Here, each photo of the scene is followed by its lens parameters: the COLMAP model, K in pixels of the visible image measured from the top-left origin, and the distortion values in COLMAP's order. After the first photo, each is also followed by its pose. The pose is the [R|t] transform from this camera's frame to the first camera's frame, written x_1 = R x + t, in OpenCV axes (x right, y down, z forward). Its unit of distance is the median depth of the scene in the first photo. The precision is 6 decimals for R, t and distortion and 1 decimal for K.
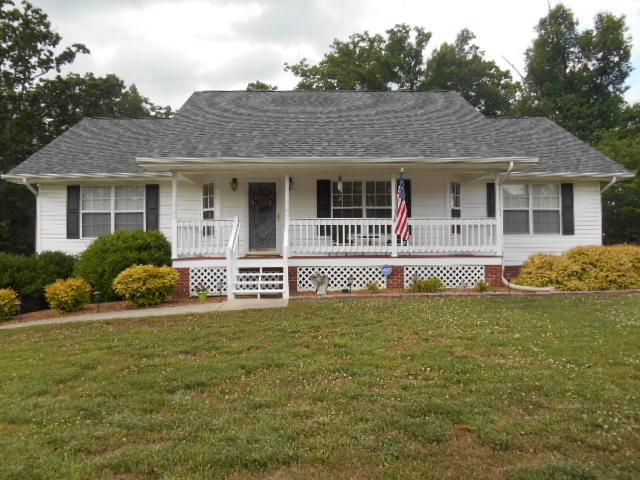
lens RADIAL K [[495.3, 0, 320.1], [0, 495.3, 236.7], [0, 0, 1]] dist [-0.019369, 0.006592]
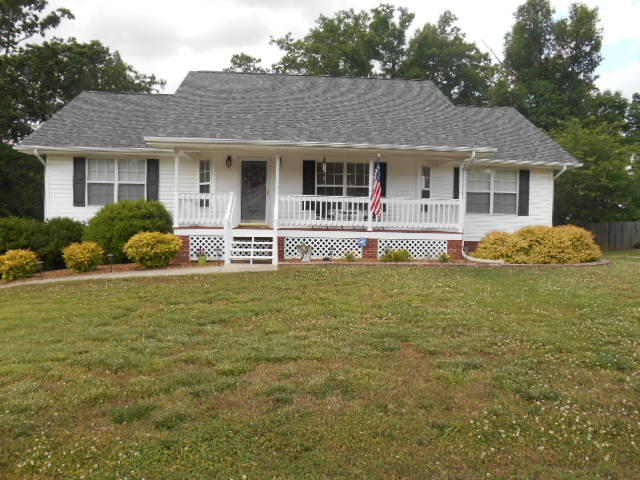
lens RADIAL K [[495.3, 0, 320.1], [0, 495.3, 236.7], [0, 0, 1]] dist [-0.019369, 0.006592]
pose [[0.998595, 0.027041, 0.045578, -0.015120], [-0.029537, 0.998049, 0.055013, -0.004822], [-0.044002, -0.056282, 0.997445, -0.124799]]
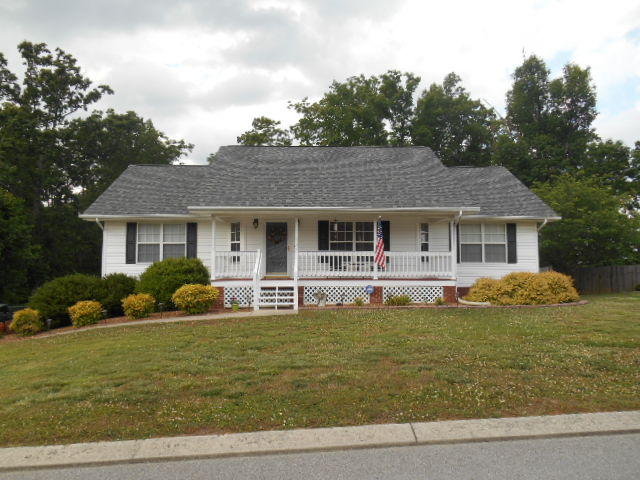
lens RADIAL K [[495.3, 0, 320.1], [0, 495.3, 236.7], [0, 0, 1]] dist [-0.019369, 0.006592]
pose [[0.999967, 0.007459, 0.003129, -0.005887], [-0.007317, 0.999044, -0.043110, -0.015253], [-0.003447, 0.043085, 0.999065, -0.318100]]
